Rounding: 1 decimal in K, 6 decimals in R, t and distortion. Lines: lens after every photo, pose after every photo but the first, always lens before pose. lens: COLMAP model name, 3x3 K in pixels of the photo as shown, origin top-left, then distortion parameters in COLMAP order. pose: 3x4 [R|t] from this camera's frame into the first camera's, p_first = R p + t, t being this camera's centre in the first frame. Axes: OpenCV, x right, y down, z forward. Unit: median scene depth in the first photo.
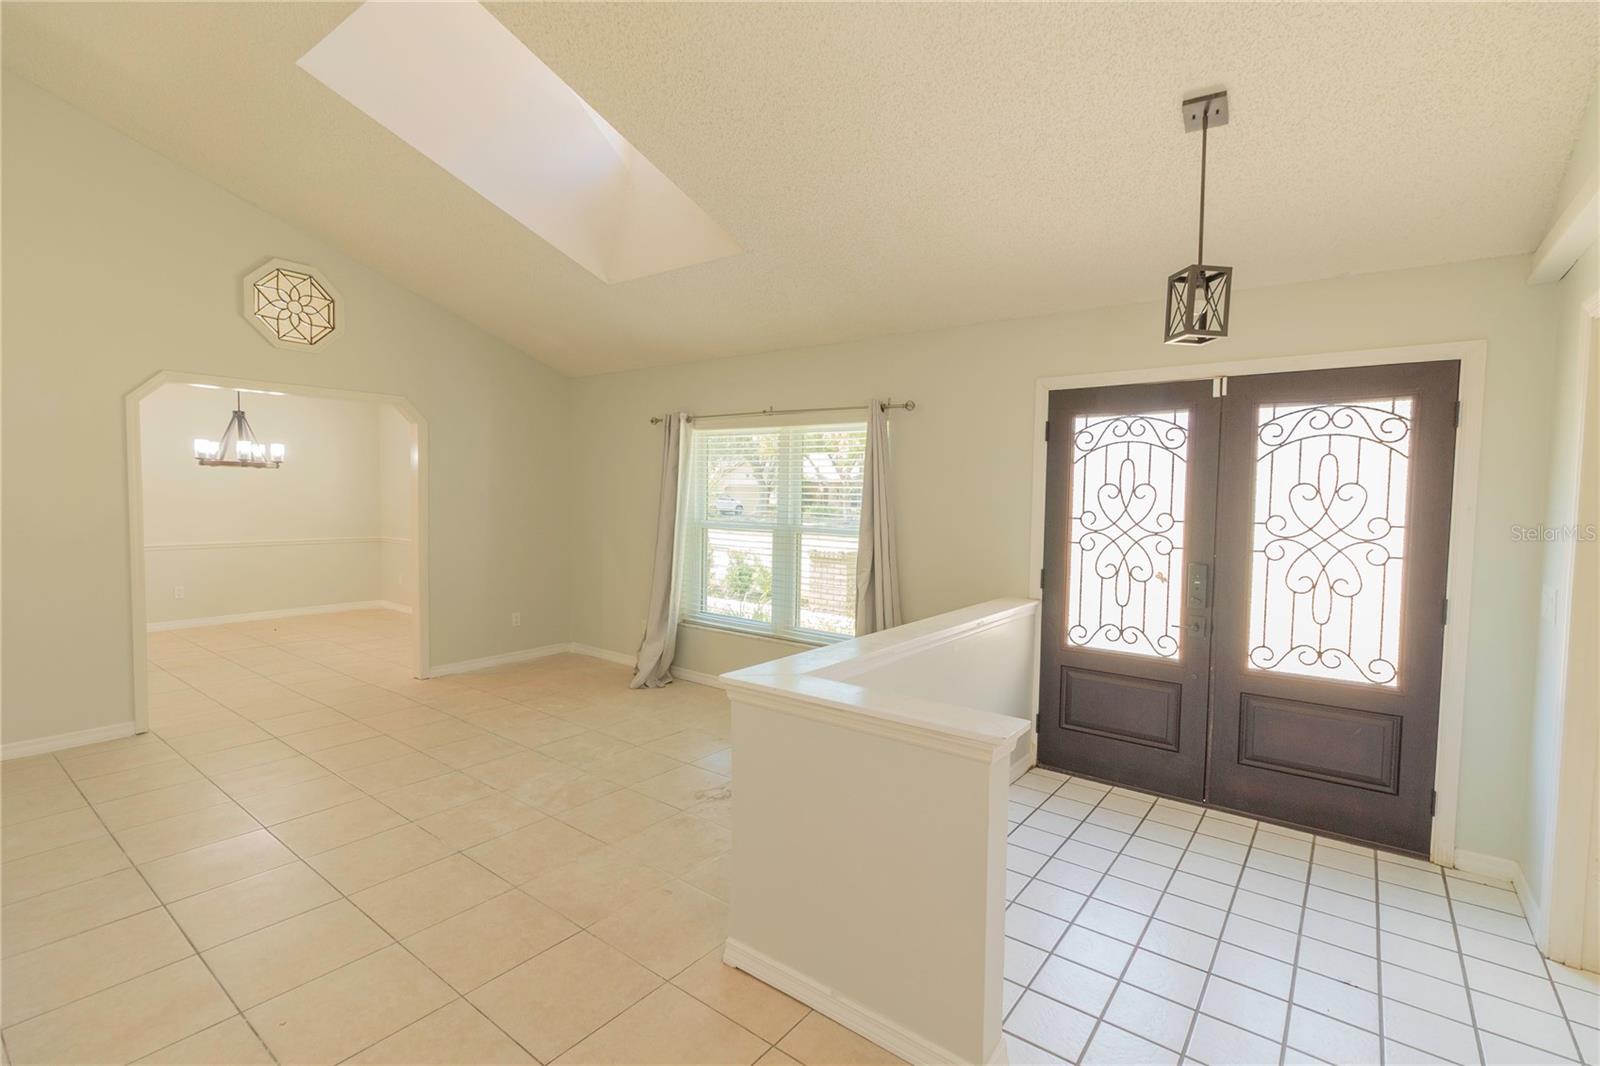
lens RADIAL K [[740.5, 0, 804.1], [0, 740.5, 532.0], [0, 0, 1]] dist [-0.001540, 0.004107]
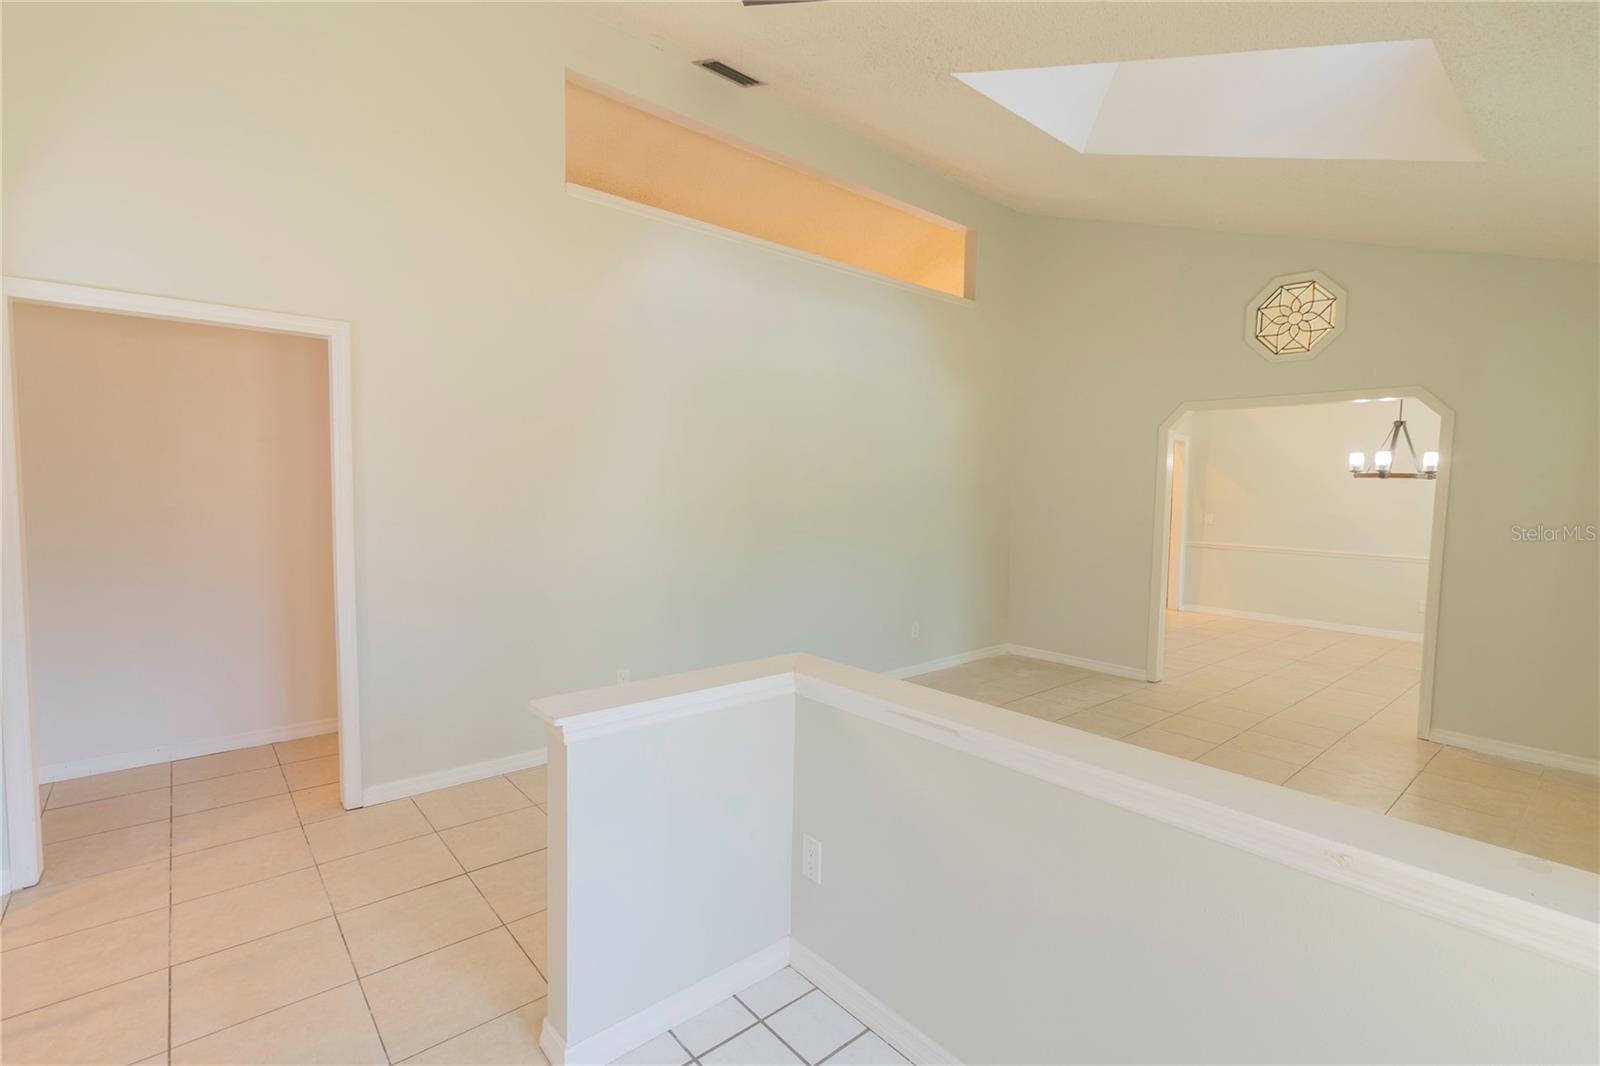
lens RADIAL K [[740.5, 0, 804.1], [0, 740.5, 532.0], [0, 0, 1]] dist [-0.001540, 0.004107]
pose [[-0.209038, 0.047438, -0.976756, 0.369010], [-0.077041, 0.994919, 0.064807, -0.022388], [0.974868, 0.088797, -0.204321, 0.473914]]
